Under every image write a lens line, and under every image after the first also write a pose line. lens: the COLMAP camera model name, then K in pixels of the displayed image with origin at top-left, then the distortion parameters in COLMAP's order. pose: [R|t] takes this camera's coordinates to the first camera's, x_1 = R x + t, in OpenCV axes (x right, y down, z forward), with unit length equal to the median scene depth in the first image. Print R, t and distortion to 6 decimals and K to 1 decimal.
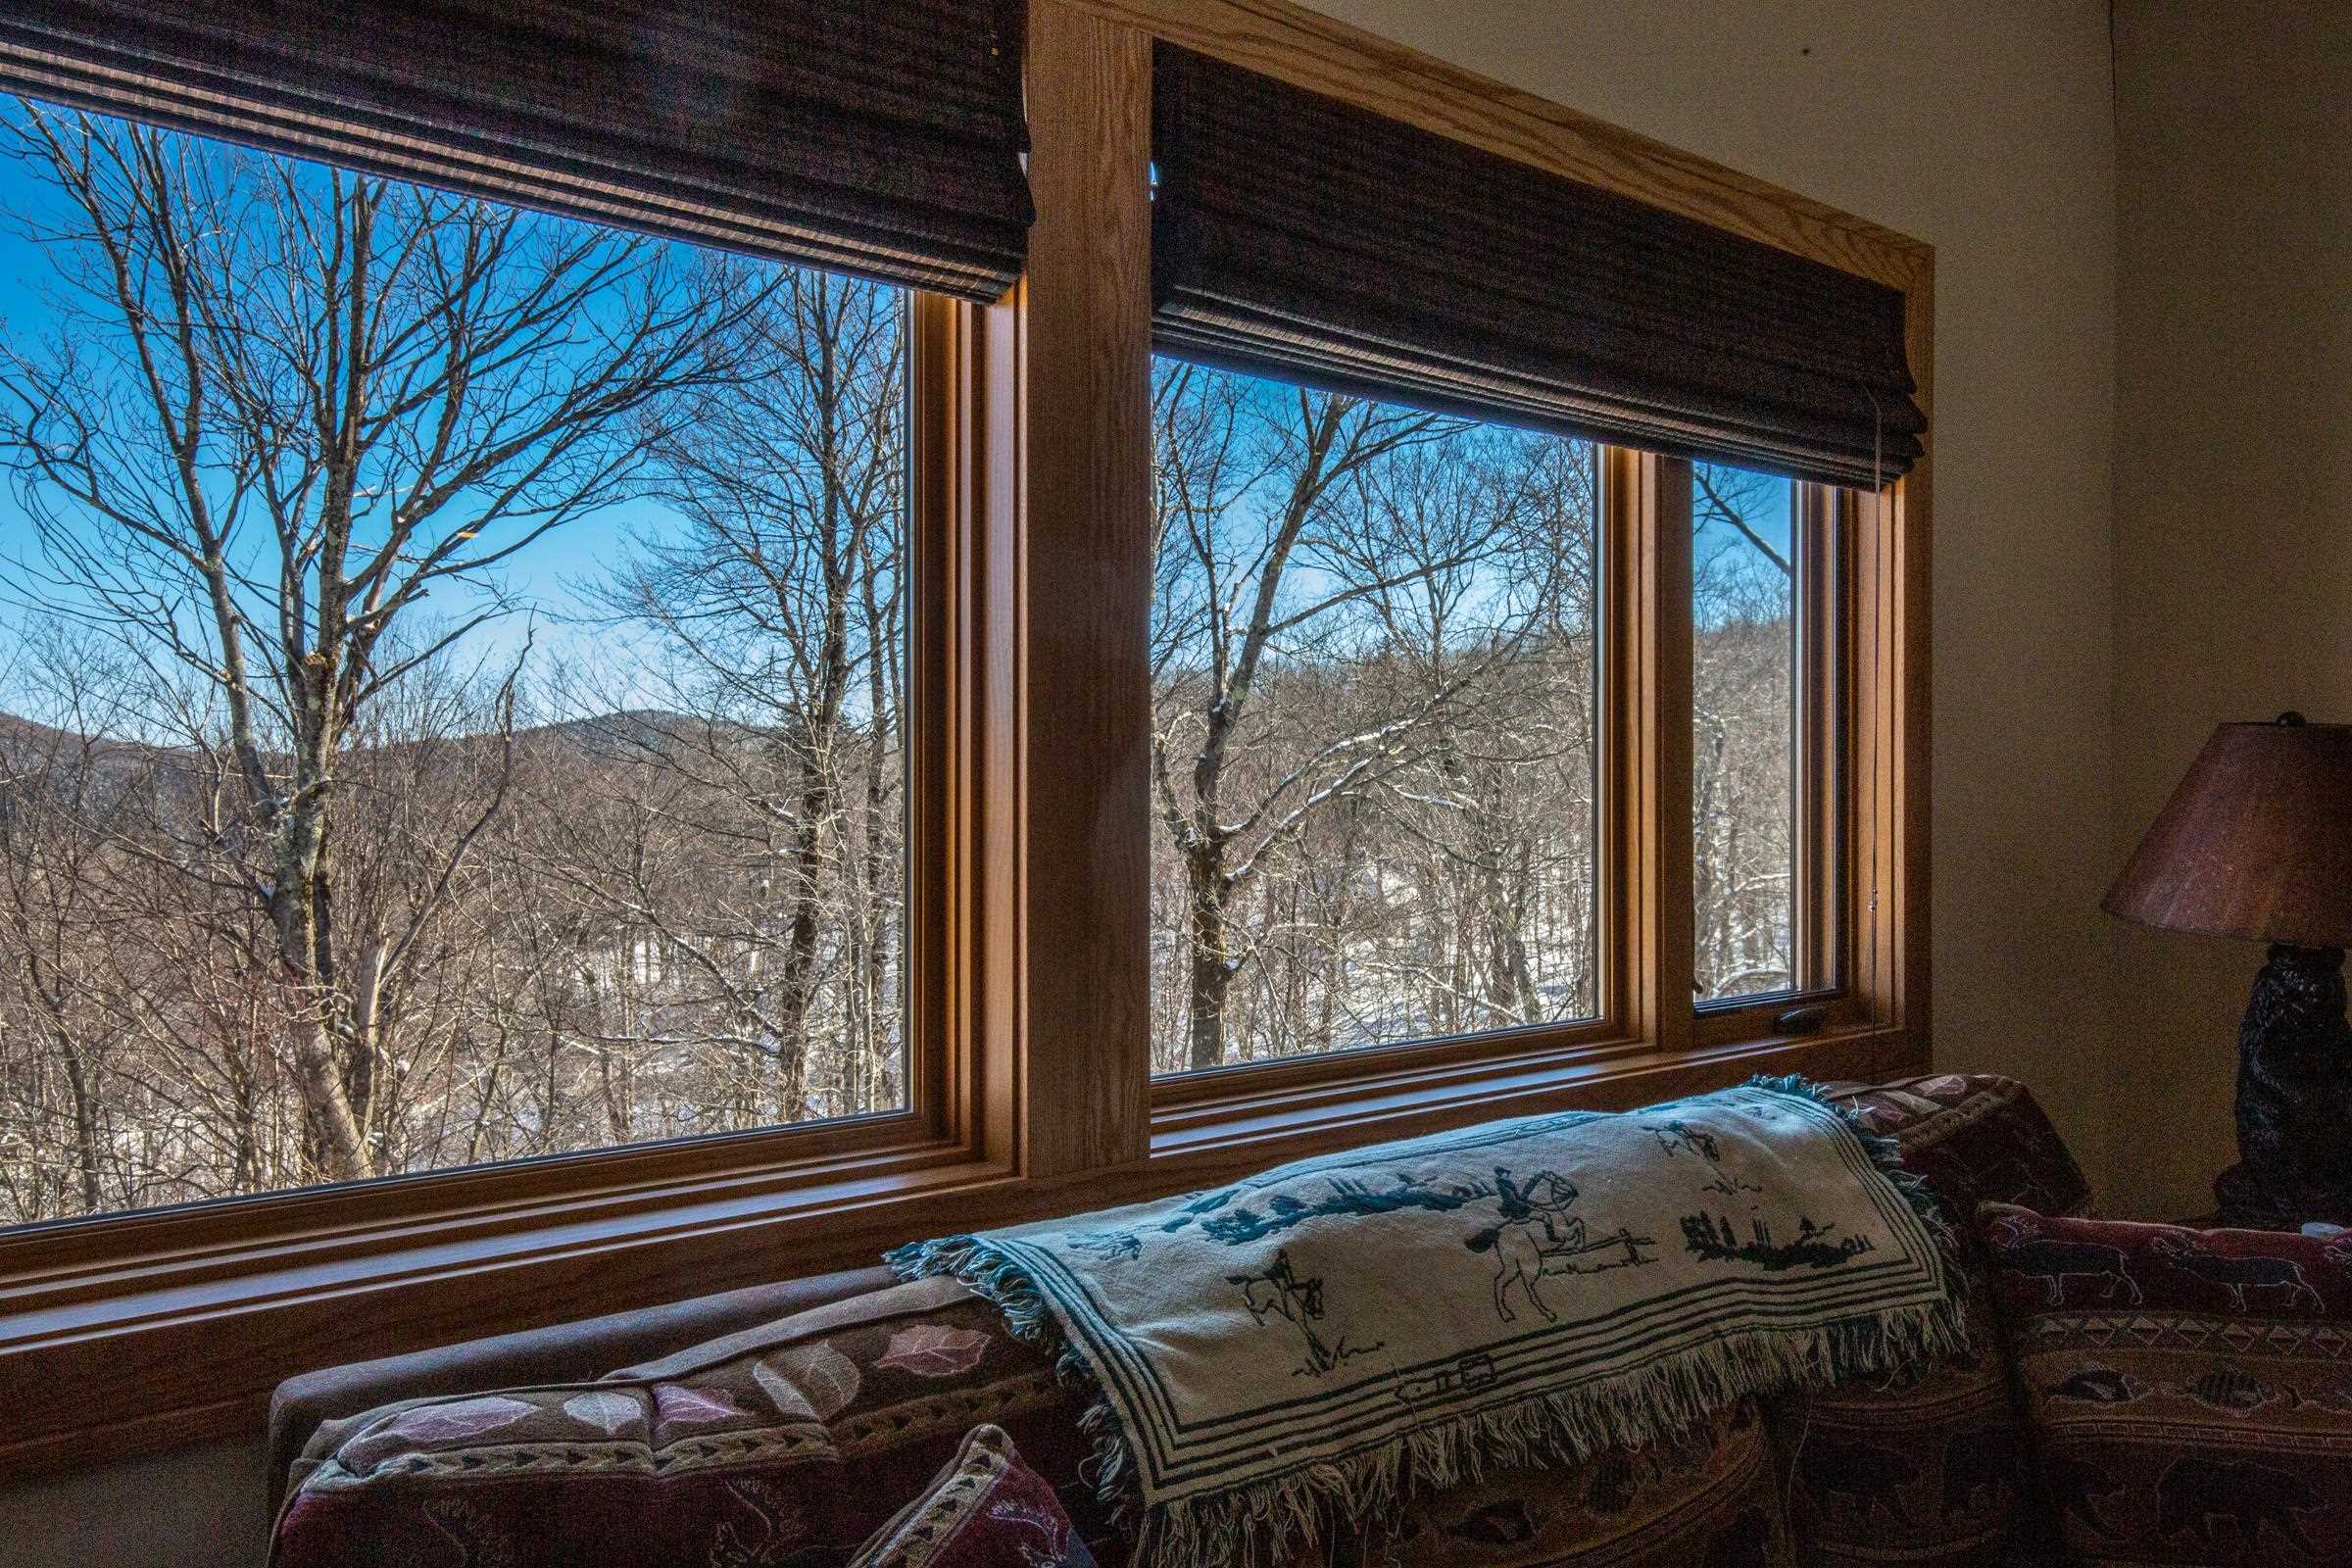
lens RADIAL K [[1605.1, 0, 1174.0], [0, 1605.1, 782.8], [0, 0, 1]] dist [0.003145, -0.001619]
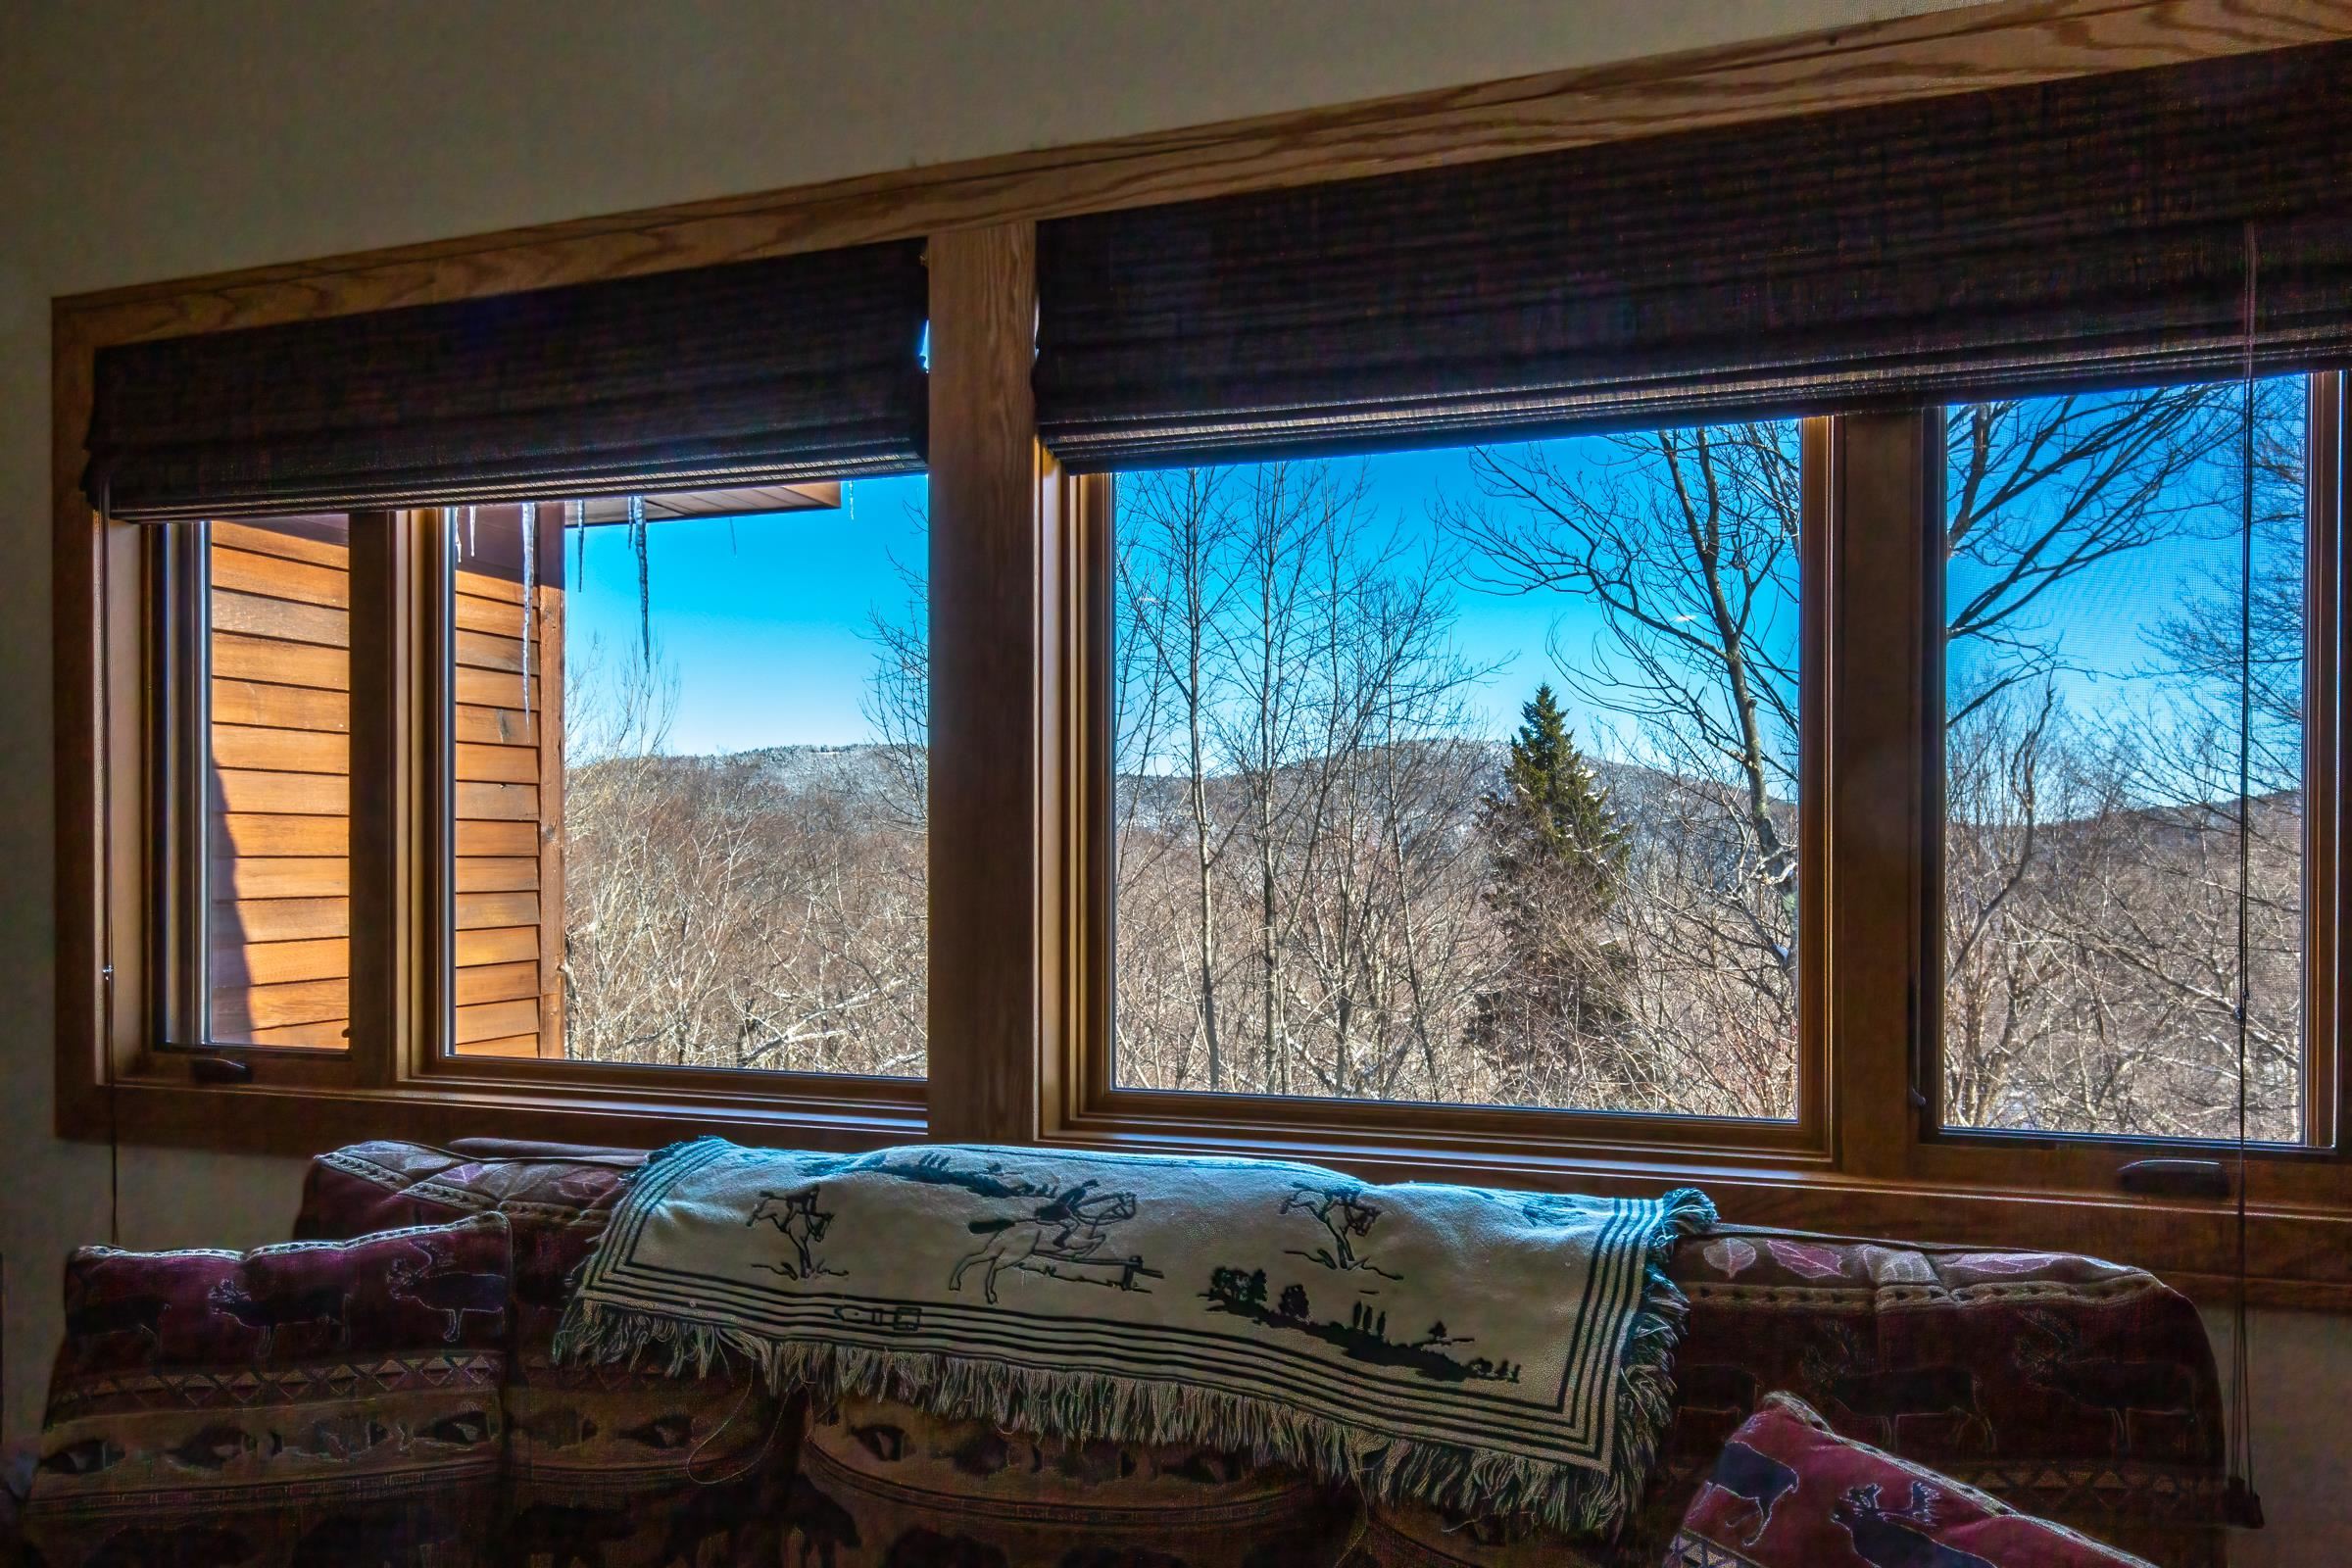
lens RADIAL K [[1605.1, 0, 1141.6], [0, 1605.1, 859.0], [0, 0, 1]] dist [0.003145, -0.001619]
pose [[0.571889, 0.001492, -0.820330, 0.996415], [0.001408, 0.999995, 0.002800, 0.014981], [0.820330, -0.002756, 0.571884, 0.356512]]
